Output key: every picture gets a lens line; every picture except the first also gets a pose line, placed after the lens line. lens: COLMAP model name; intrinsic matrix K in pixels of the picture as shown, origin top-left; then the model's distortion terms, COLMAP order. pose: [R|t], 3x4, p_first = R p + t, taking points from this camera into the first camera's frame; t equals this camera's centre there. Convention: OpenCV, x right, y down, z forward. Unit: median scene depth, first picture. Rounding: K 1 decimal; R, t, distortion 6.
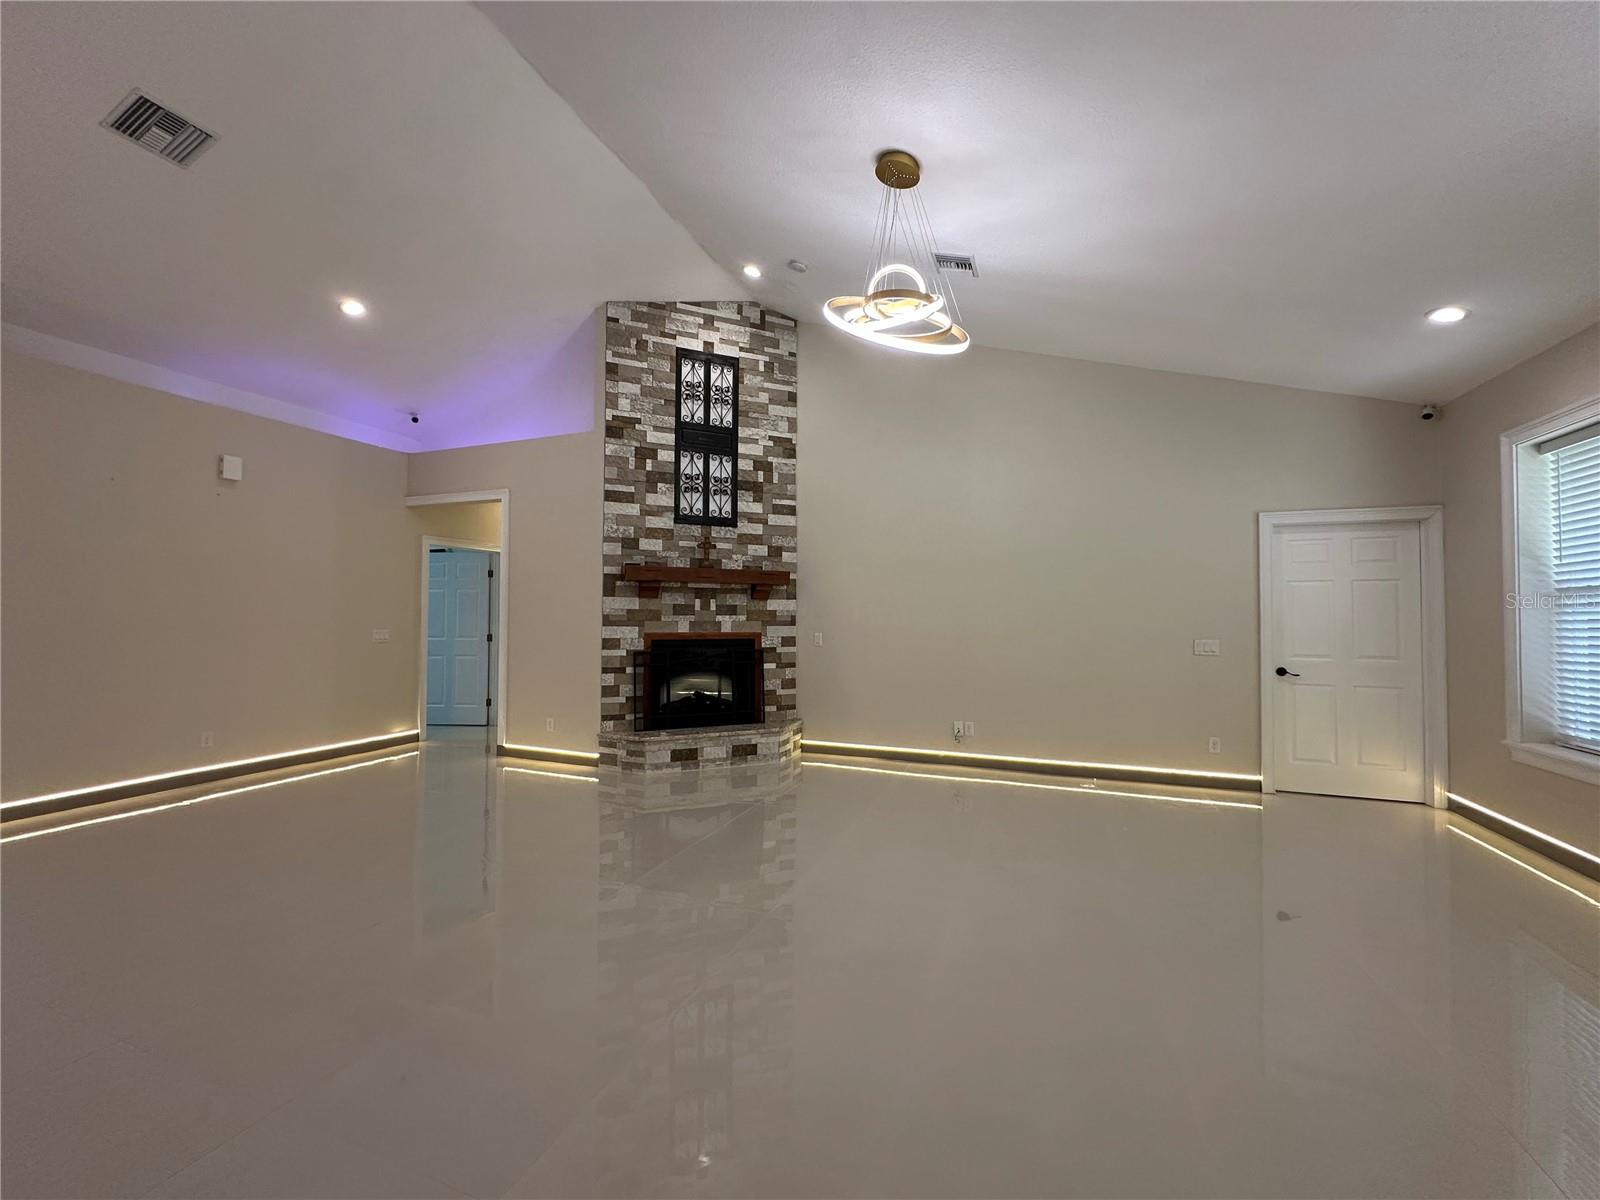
lens RADIAL K [[638.6, 0, 800.1], [0, 638.6, 601.0], [0, 0, 1]] dist [-0.002341, 0.000699]
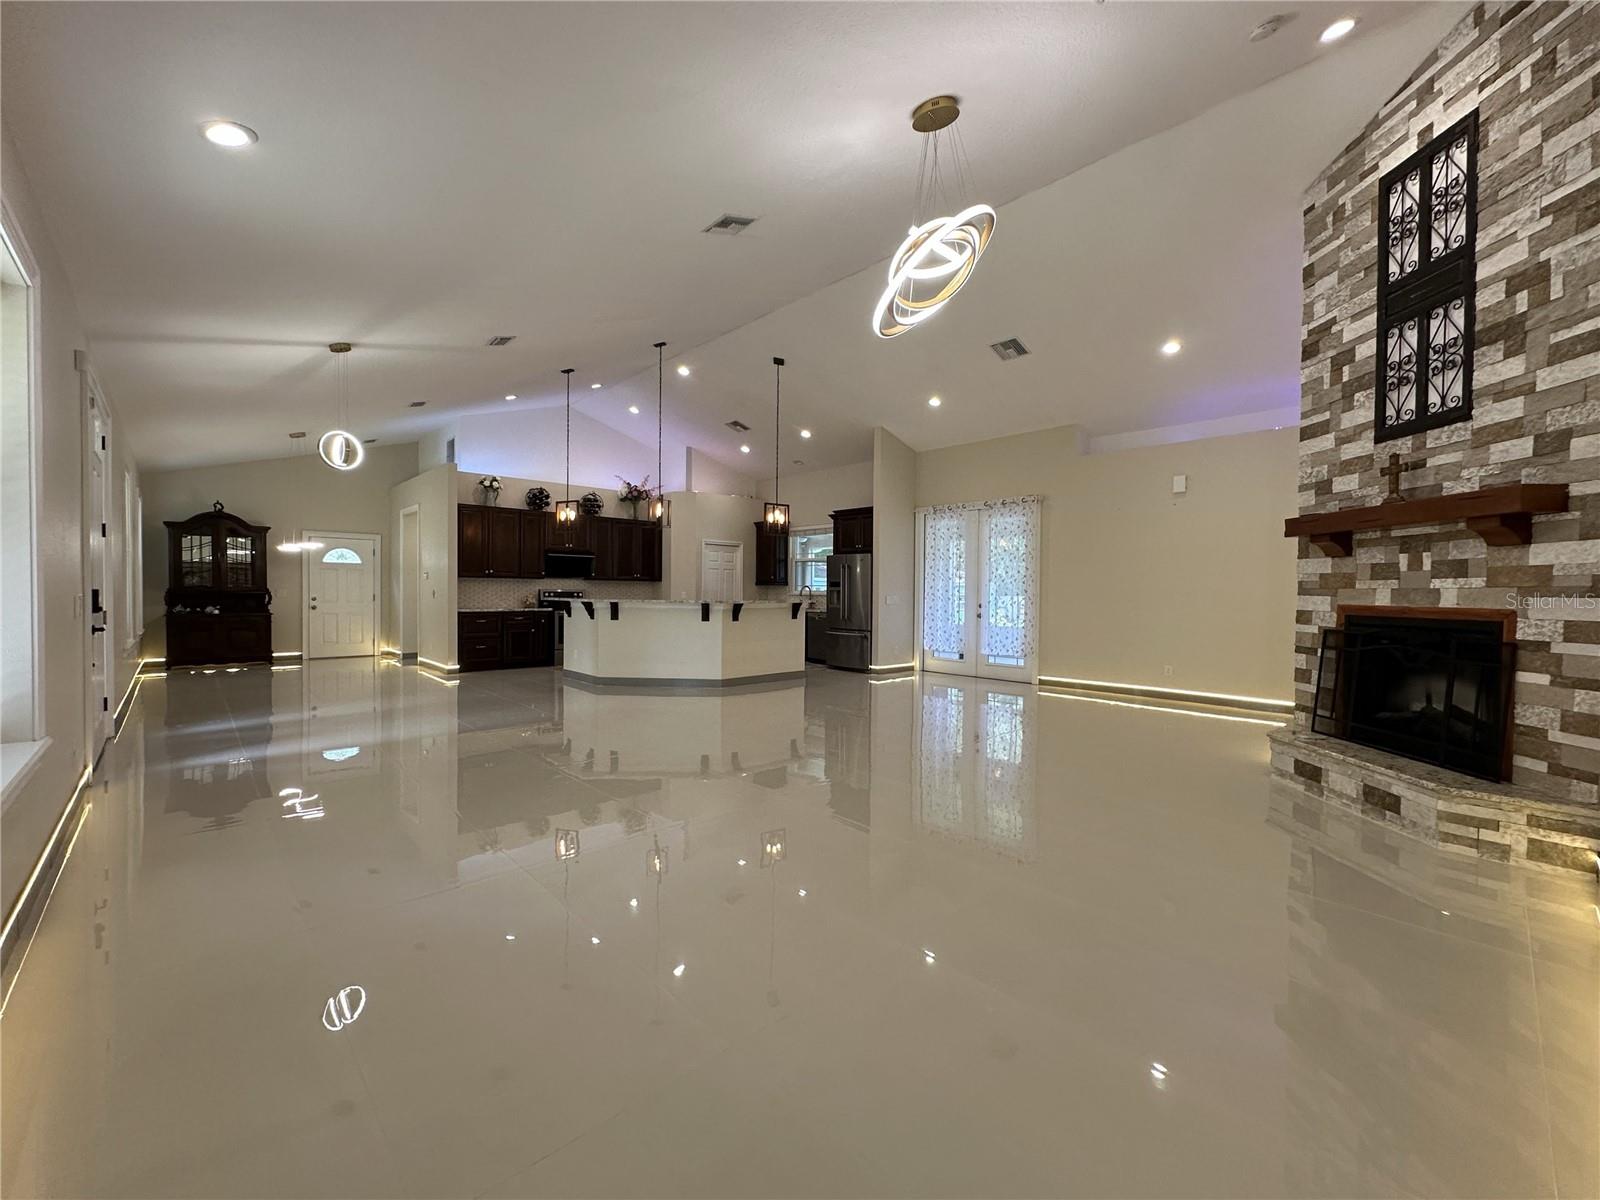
lens RADIAL K [[655.5, 0, 798.6], [0, 655.5, 598.9], [0, 0, 1]] dist [-0.001574, 0.001247]
pose [[-0.430153, 0.002285, -0.902753, 0.687088], [0.010276, 0.999944, -0.002365, 0.037214], [0.902698, -0.010294, -0.430152, 0.738547]]
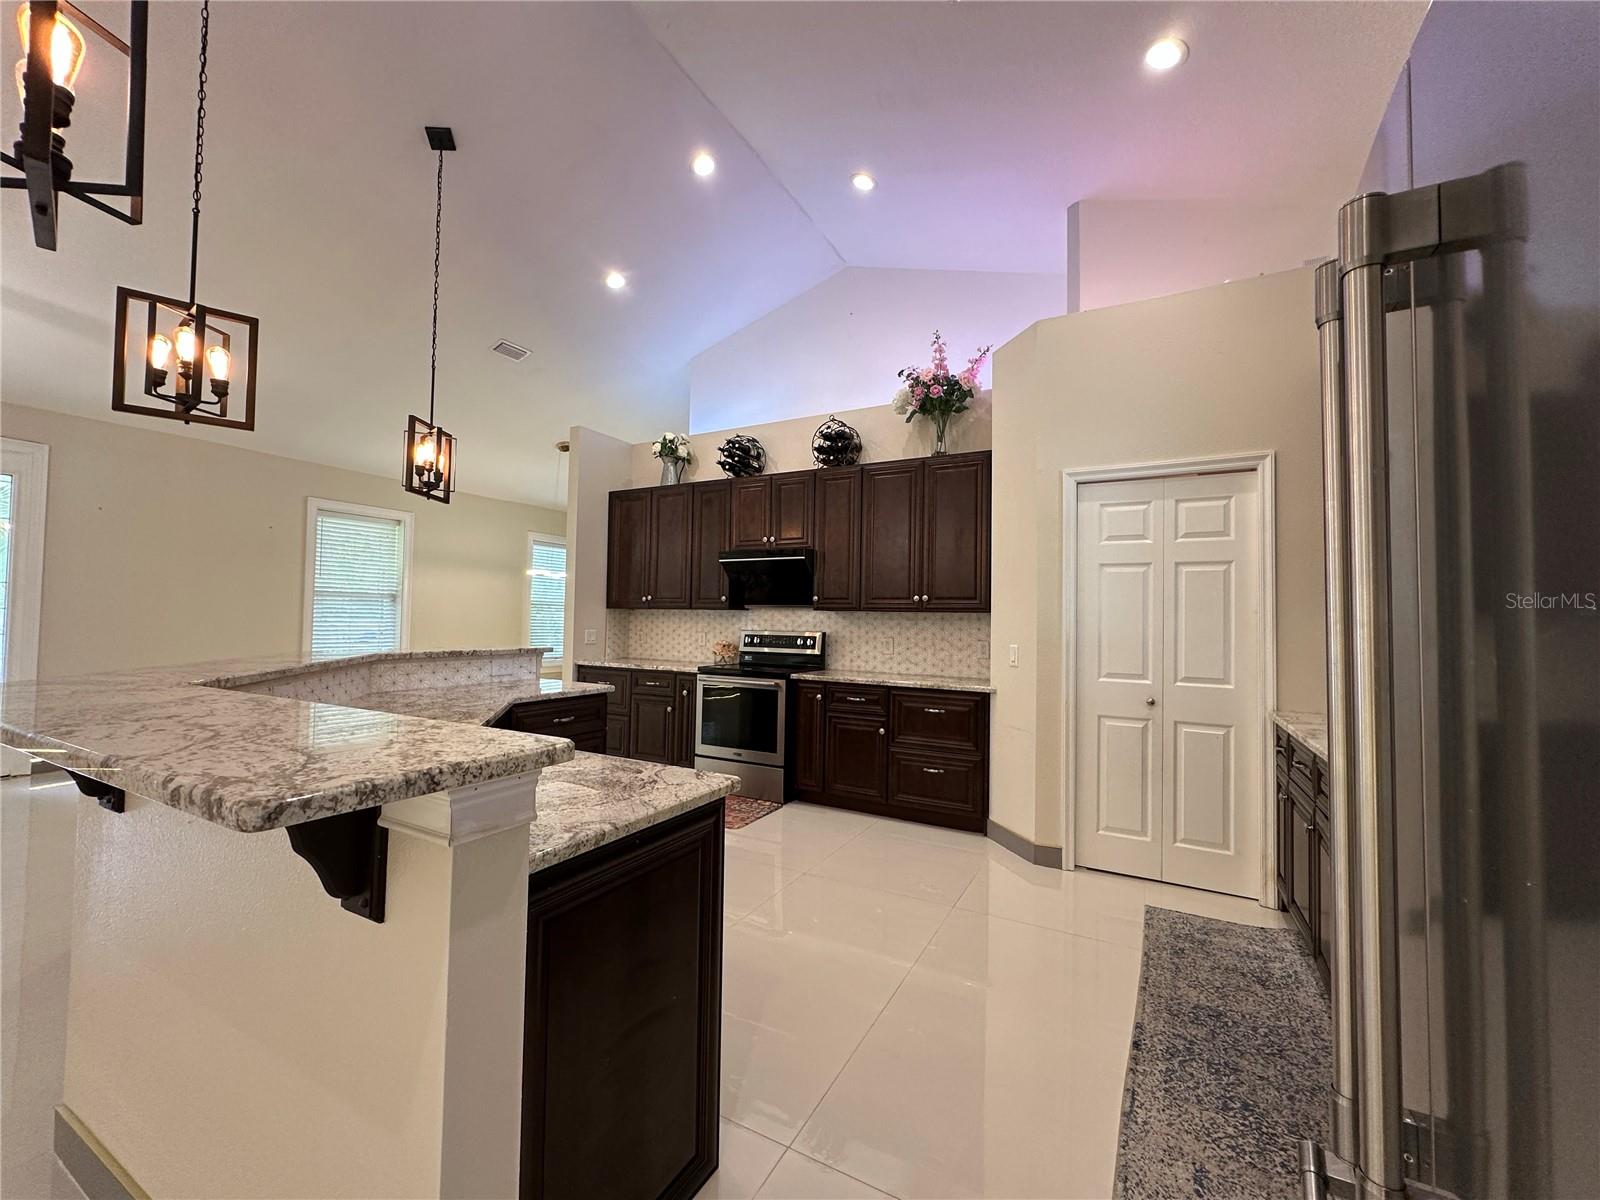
lens RADIAL K [[638.6, 0, 800.1], [0, 638.6, 601.0], [0, 0, 1]] dist [-0.002341, 0.000699]
pose [[-0.991934, -0.018751, 0.125364, -0.813059], [-0.026027, 0.998054, -0.056658, 0.007618], [-0.124058, -0.059463, -0.990492, 0.220947]]
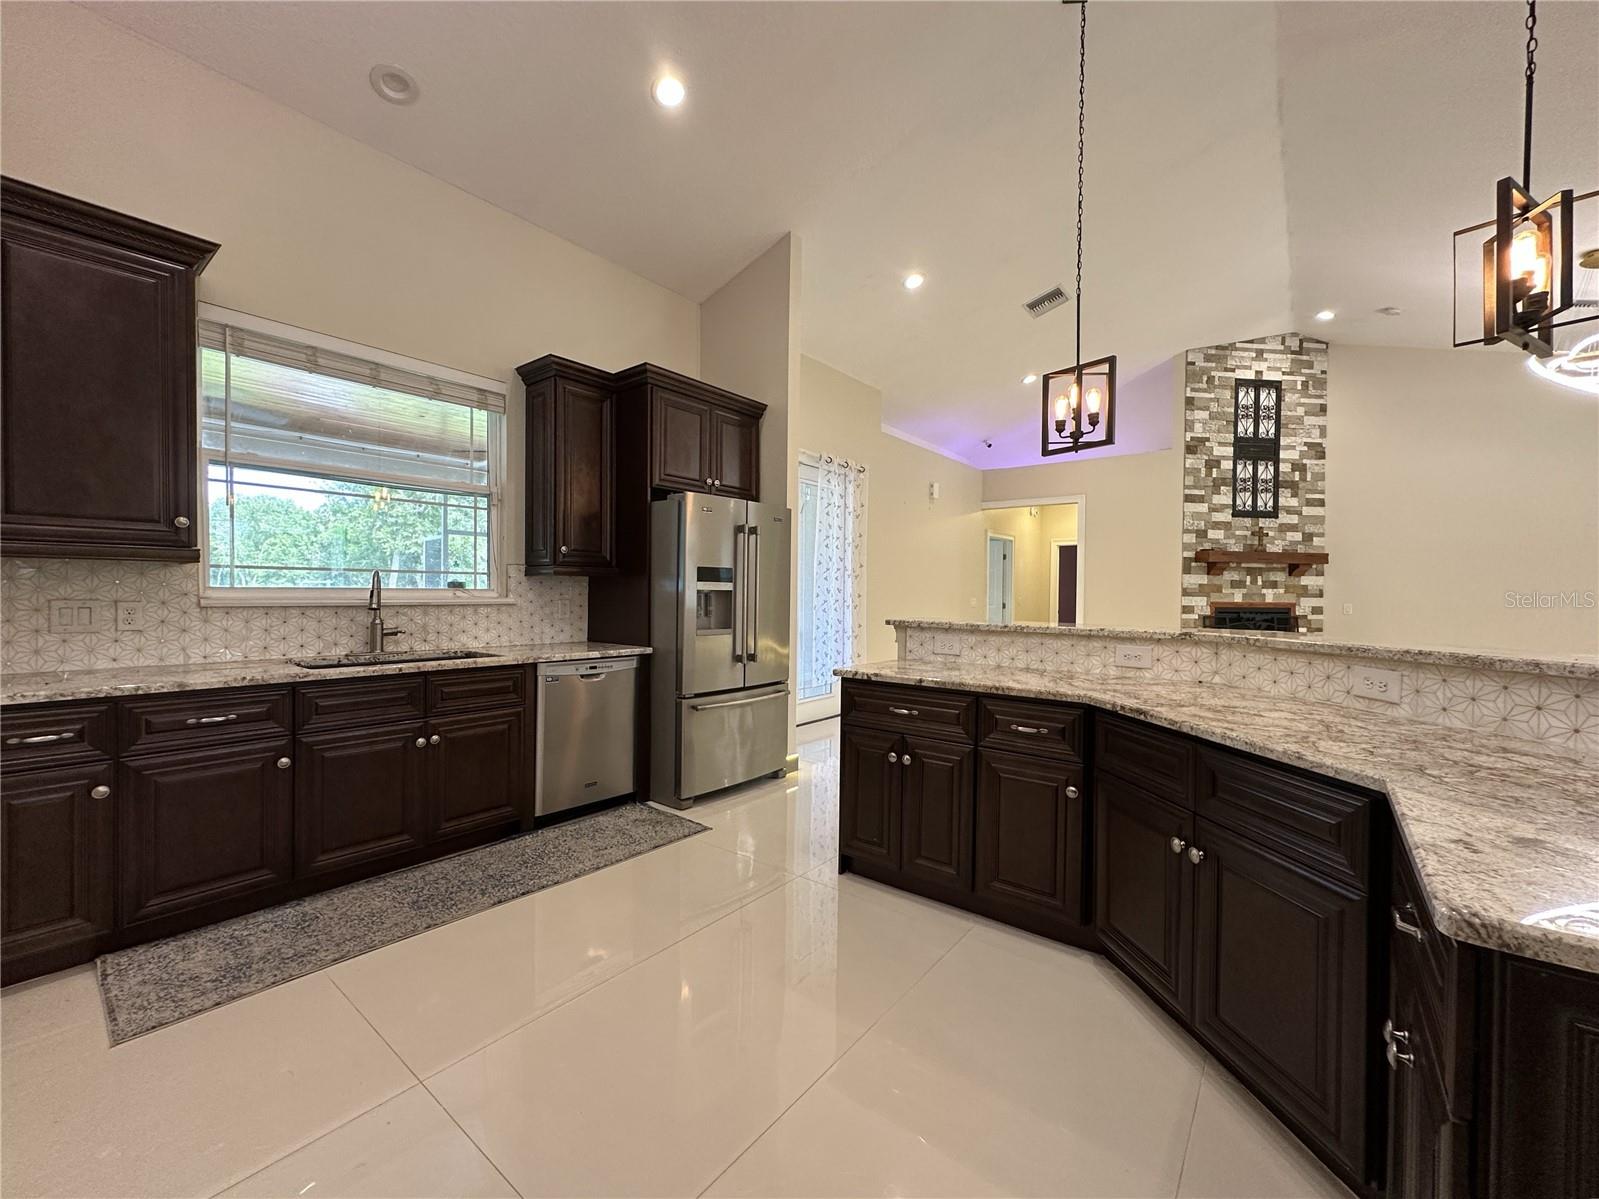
lens RADIAL K [[641.8, 0, 799.5], [0, 641.8, 600.2], [0, 0, 1]] dist [-0.001789, 0.000348]
pose [[0.956094, 0.008599, -0.292933, -0.644456], [0.001756, 0.999383, 0.035068, -0.001179], [0.293054, -0.034042, 0.955490, -0.492208]]
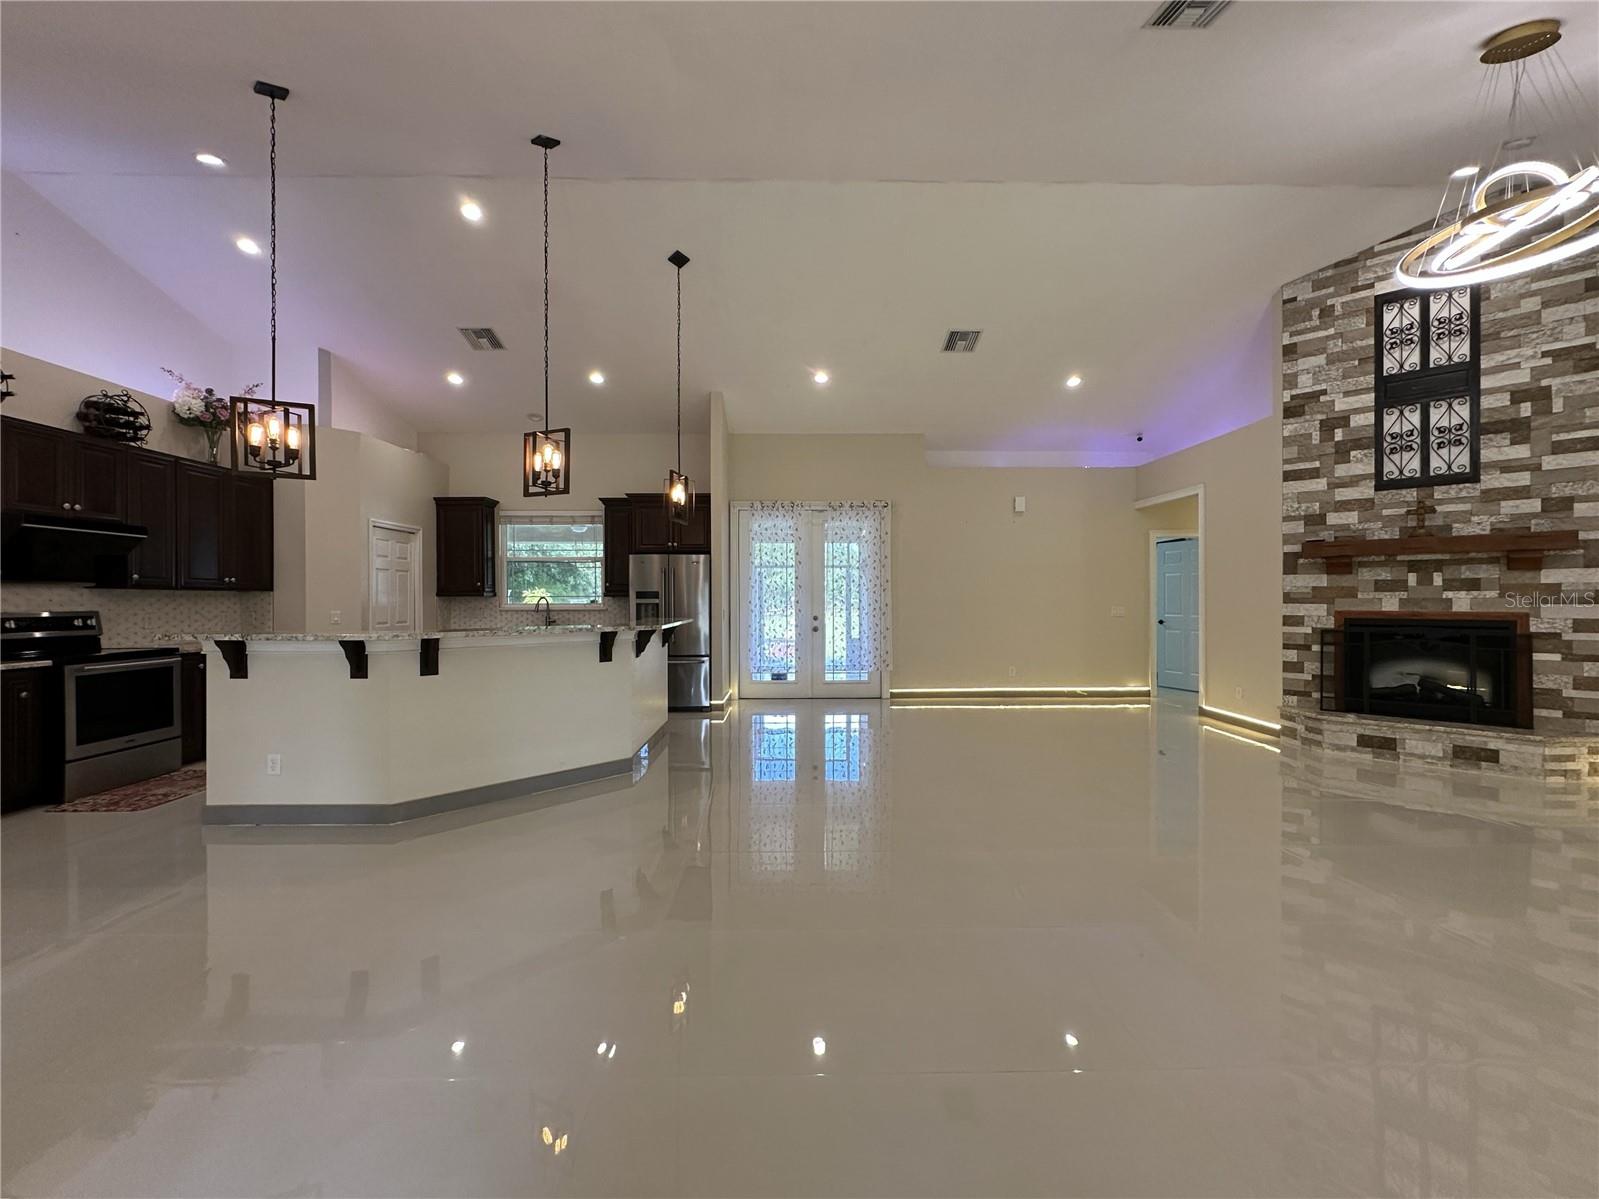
lens RADIAL K [[641.8, 0, 799.5], [0, 641.8, 600.2], [0, 0, 1]] dist [-0.001789, 0.000348]
pose [[0.380052, -0.004126, -0.924956, 0.333773], [0.027262, 0.999606, 0.006742, 0.005361], [0.924563, -0.027779, 0.380014, -0.112146]]
